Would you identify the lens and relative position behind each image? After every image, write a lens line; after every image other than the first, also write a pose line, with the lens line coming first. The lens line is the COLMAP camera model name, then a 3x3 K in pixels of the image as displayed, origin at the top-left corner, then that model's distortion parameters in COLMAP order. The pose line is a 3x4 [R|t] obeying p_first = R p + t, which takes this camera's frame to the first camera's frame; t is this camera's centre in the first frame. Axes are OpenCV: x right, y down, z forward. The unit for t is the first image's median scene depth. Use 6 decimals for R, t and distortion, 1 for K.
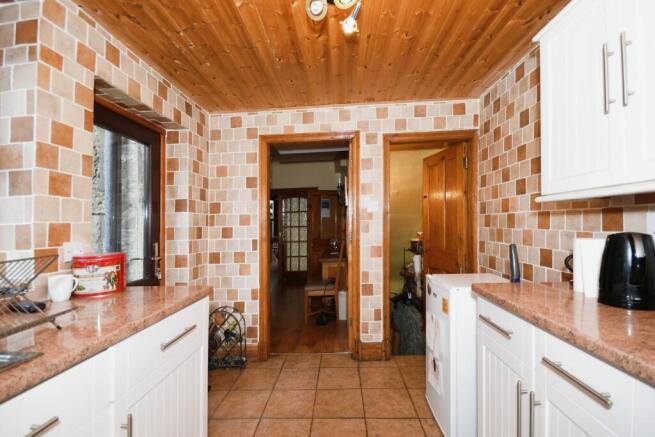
lens RADIAL K [[283.5, 0, 327.1], [0, 283.5, 219.6], [0, 0, 1]] dist [-0.025416, -0.002580]
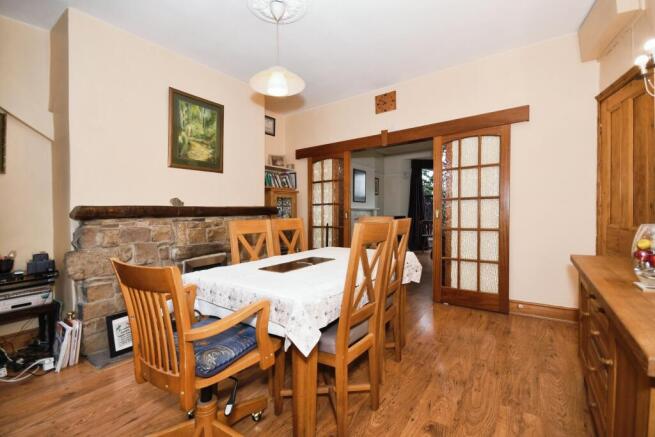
lens RADIAL K [[283.5, 0, 326.3], [0, 283.5, 216.2], [0, 0, 1]] dist [-0.025416, -0.002580]
pose [[0.846550, 0.008623, -0.532240, -0.064686], [0.009106, 0.999488, 0.030677, 0.038475], [0.532232, -0.030816, 0.846038, 0.468534]]
